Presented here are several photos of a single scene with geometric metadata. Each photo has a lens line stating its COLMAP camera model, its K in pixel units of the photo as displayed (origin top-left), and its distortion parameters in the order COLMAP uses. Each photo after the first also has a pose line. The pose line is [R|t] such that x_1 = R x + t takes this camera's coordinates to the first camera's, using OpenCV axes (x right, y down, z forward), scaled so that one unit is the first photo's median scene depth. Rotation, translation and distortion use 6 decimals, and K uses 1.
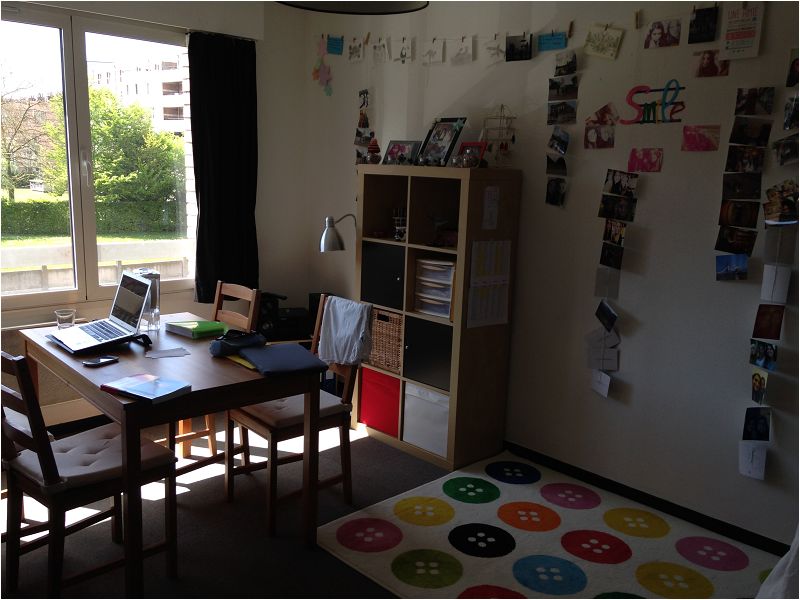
lens RADIAL K [[731.4, 0, 400.0], [0, 731.4, 300.0], [0, 0, 1]] dist [-0.008748, -0.017894]
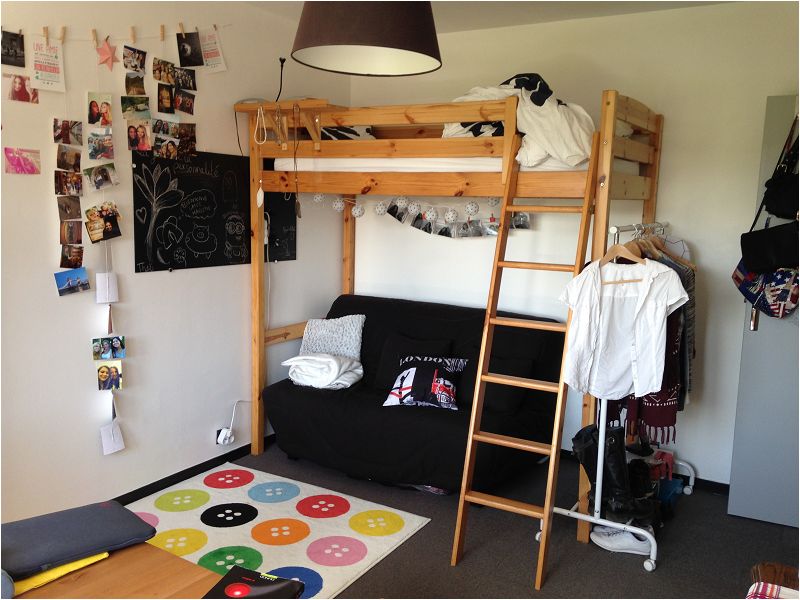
lens RADIAL K [[731.4, 0, 400.0], [0, 731.4, 300.0], [0, 0, 1]] dist [-0.008748, -0.017894]
pose [[-0.265549, -0.155200, 0.951523, -0.747840], [0.139875, 0.970313, 0.197301, -0.169345], [-0.953897, 0.185487, -0.235957, 0.812490]]
